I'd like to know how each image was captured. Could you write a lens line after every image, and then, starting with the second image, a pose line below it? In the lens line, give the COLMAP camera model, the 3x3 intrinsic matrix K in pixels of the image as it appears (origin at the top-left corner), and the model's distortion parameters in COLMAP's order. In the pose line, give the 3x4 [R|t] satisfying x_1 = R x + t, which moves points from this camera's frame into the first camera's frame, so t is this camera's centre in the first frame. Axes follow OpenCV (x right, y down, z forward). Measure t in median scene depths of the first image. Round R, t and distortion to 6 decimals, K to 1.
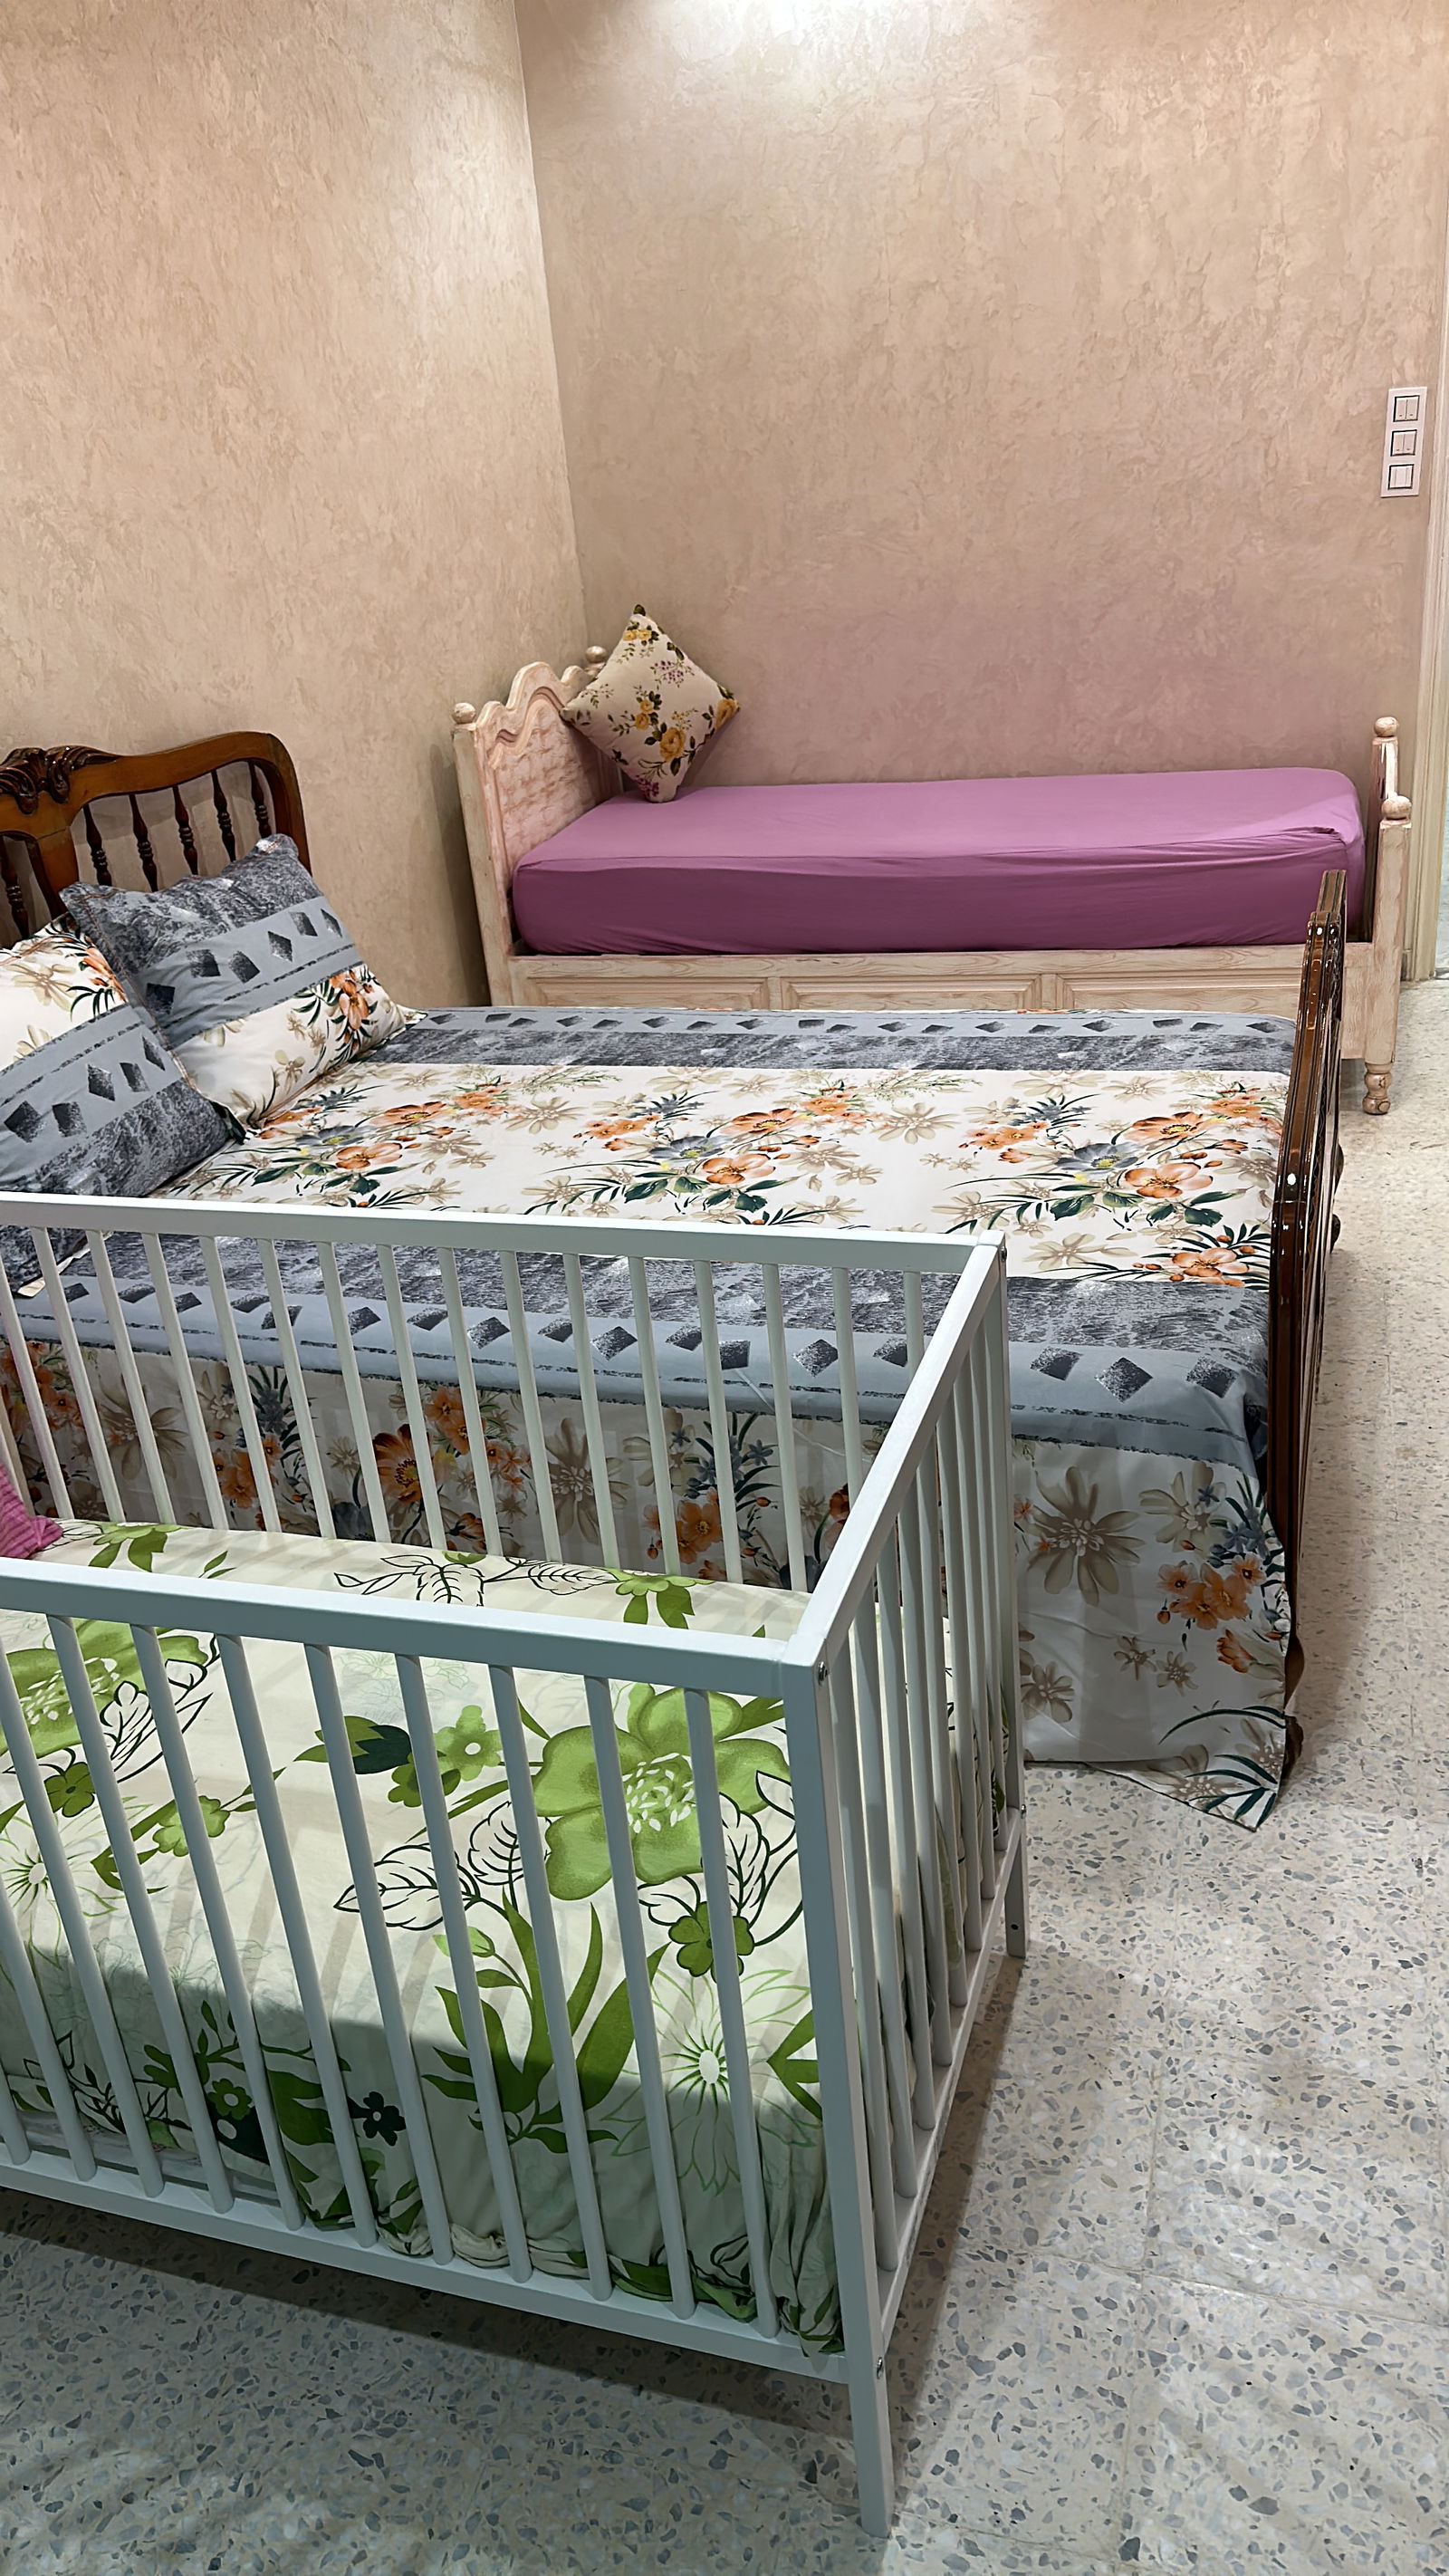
lens RADIAL K [[1881.2, 0, 747.5], [0, 1881.2, 1336.4], [0, 0, 1]] dist [0.139645, -0.220957]
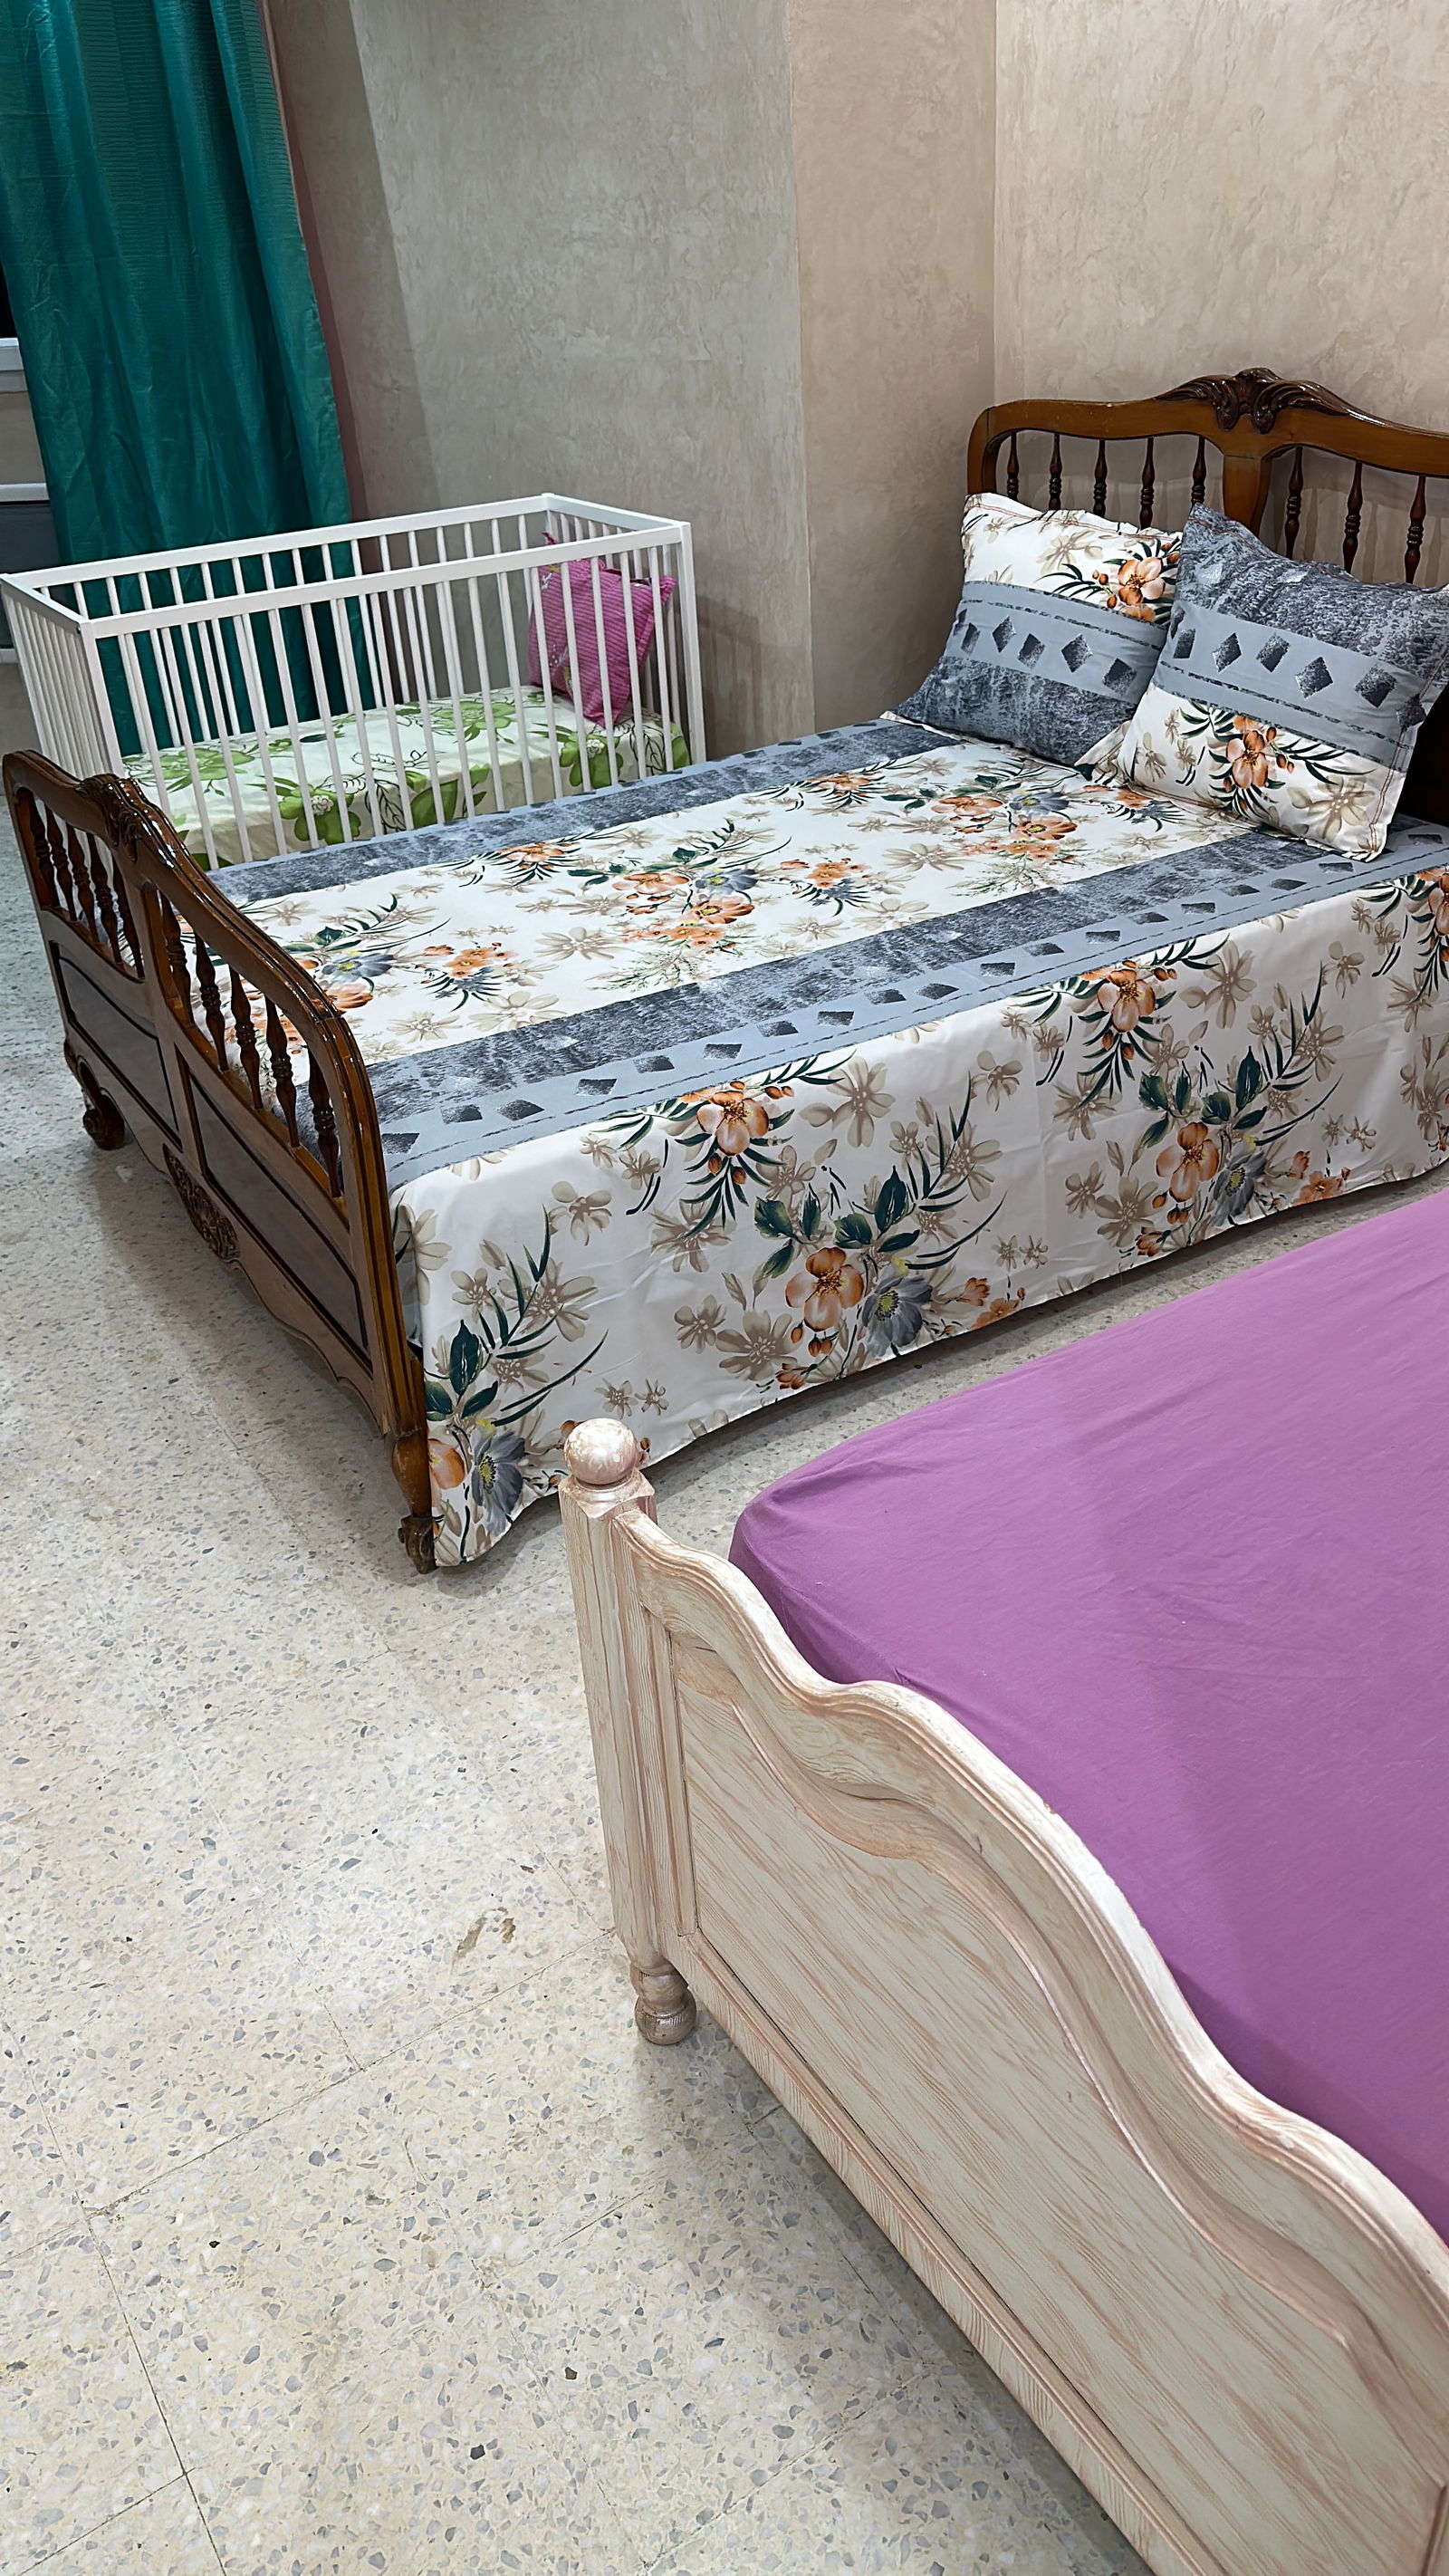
lens RADIAL K [[1881.2, 0, 747.5], [0, 1881.2, 1336.4], [0, 0, 1]] dist [0.139645, -0.220957]
pose [[-0.650990, 0.508101, -0.563955, 0.609218], [-0.221663, 0.583314, 0.781415, -0.692527], [0.726001, 0.633702, -0.267104, 1.294689]]
